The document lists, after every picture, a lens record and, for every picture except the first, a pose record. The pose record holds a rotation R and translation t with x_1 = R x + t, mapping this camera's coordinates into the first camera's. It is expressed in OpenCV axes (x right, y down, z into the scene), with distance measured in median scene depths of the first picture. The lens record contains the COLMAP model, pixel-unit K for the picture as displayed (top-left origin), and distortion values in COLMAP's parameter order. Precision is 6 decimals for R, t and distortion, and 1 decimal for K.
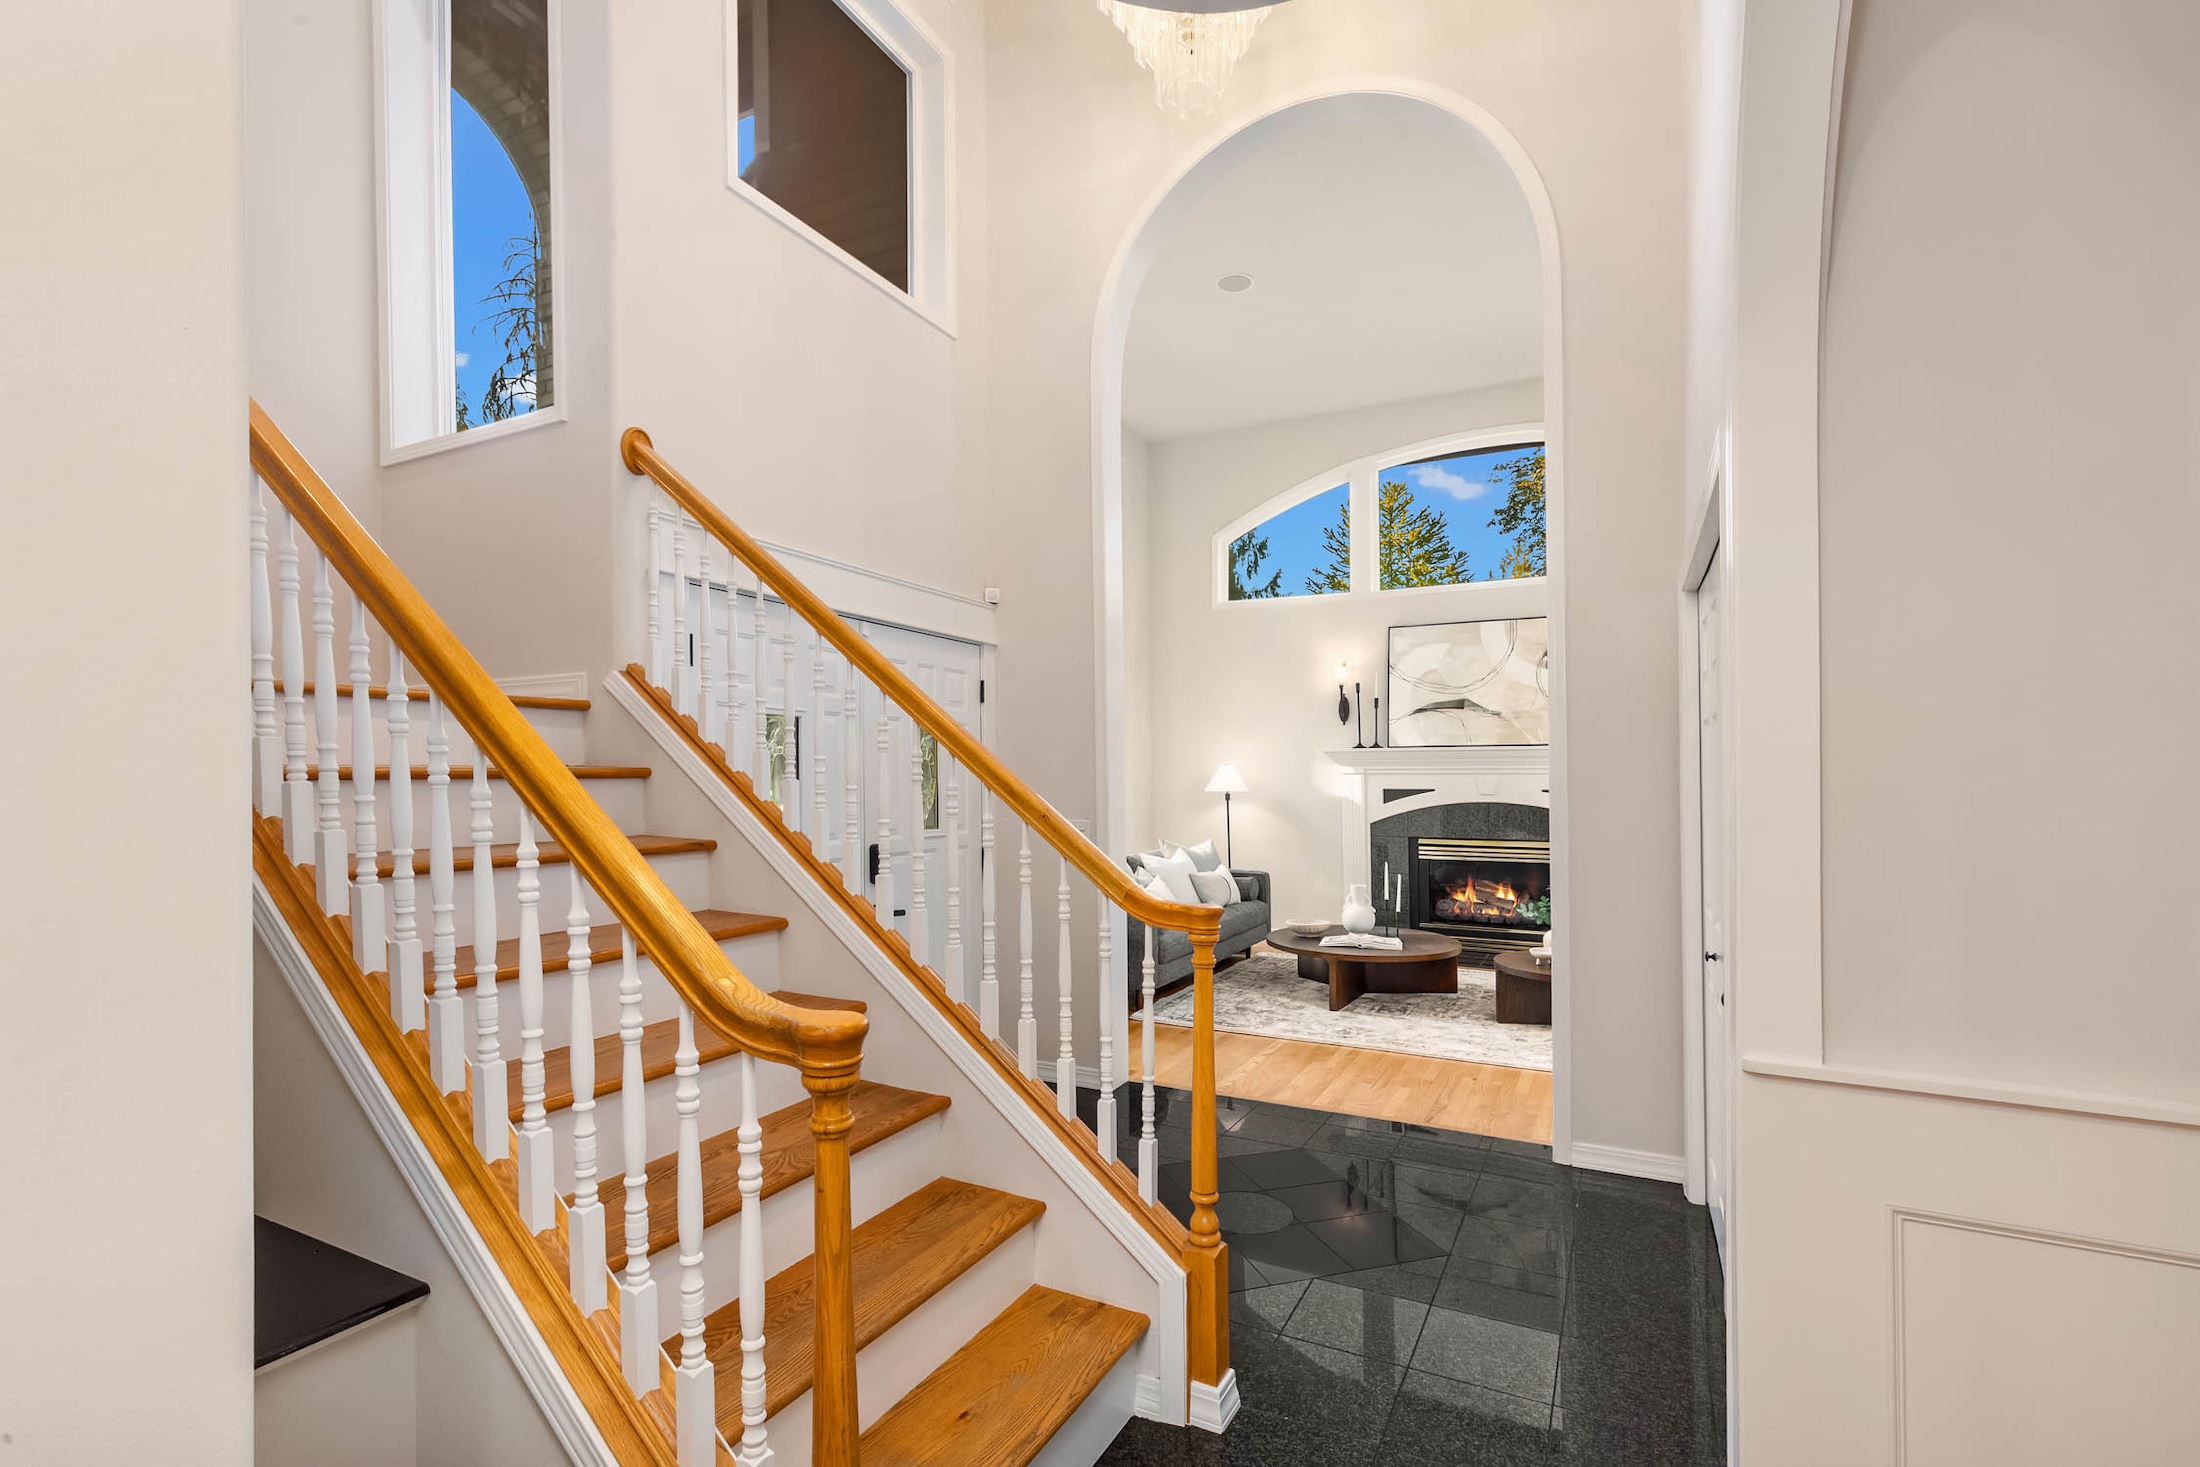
lens RADIAL K [[1020.1, 0, 1034.5], [0, 1020.1, 797.9], [0, 0, 1]] dist [0.013183, 0.000649]
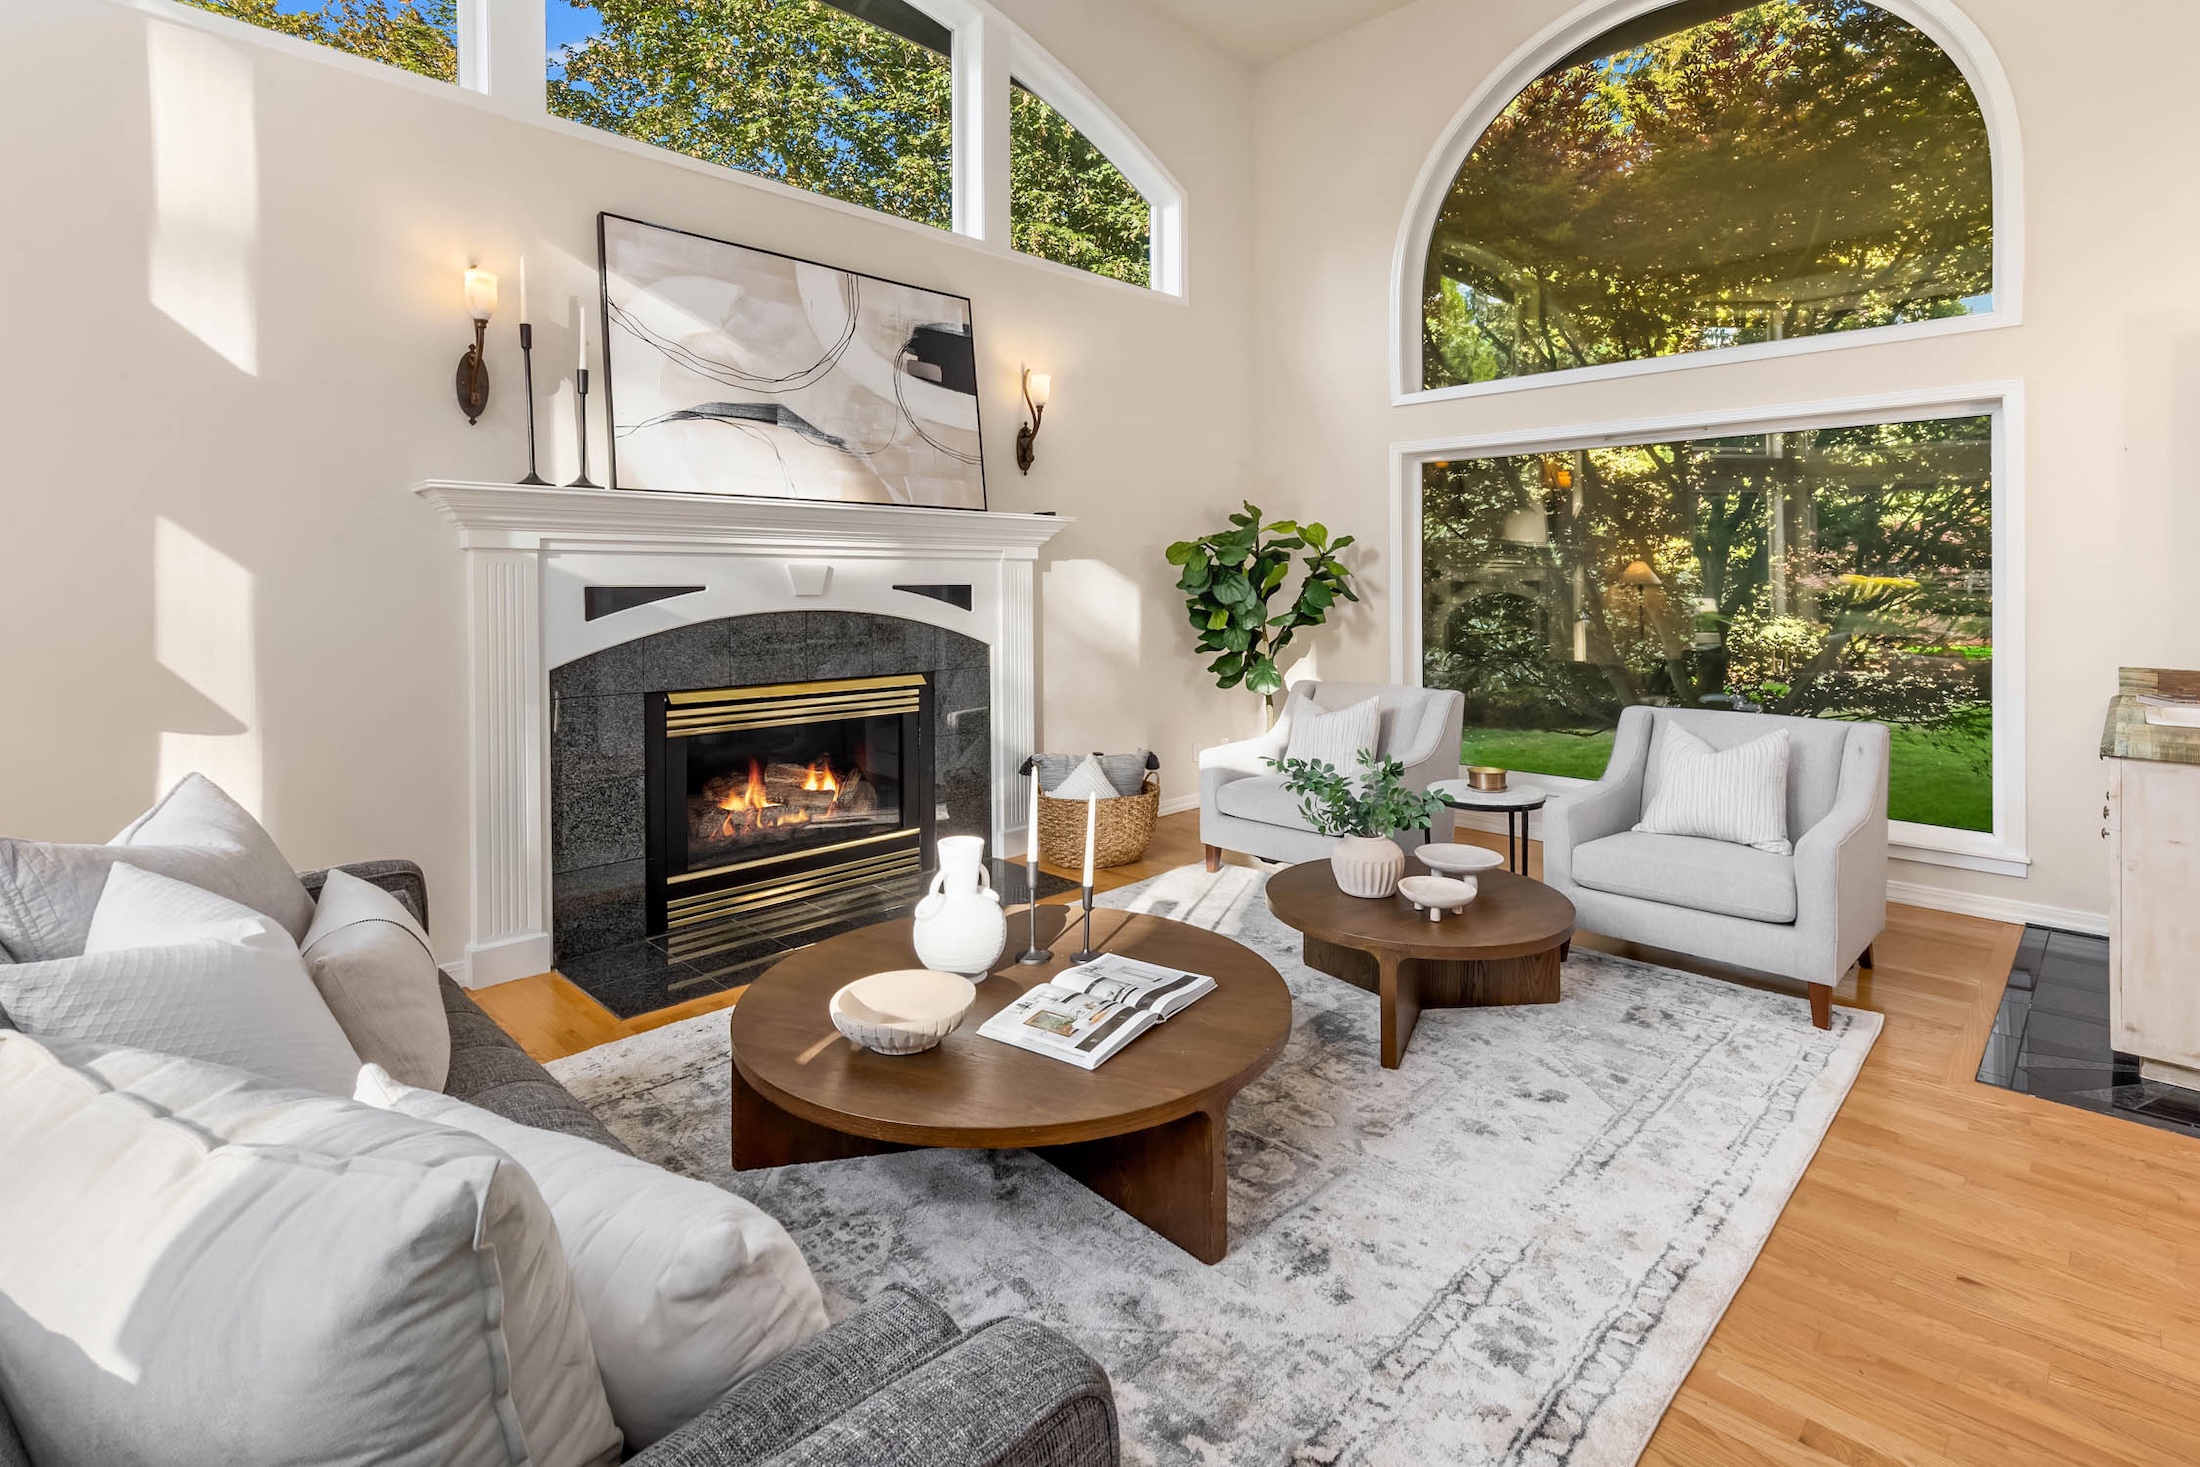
lens RADIAL K [[1020.1, 0, 1198.4], [0, 1020.1, 584.9], [0, 0, 1]] dist [0.013183, 0.000649]
pose [[0.219696, -0.000201, 0.975568, -0.020226], [0.018684, 0.999817, -0.004002, -0.003321], [-0.975390, 0.019107, 0.219659, 0.694650]]
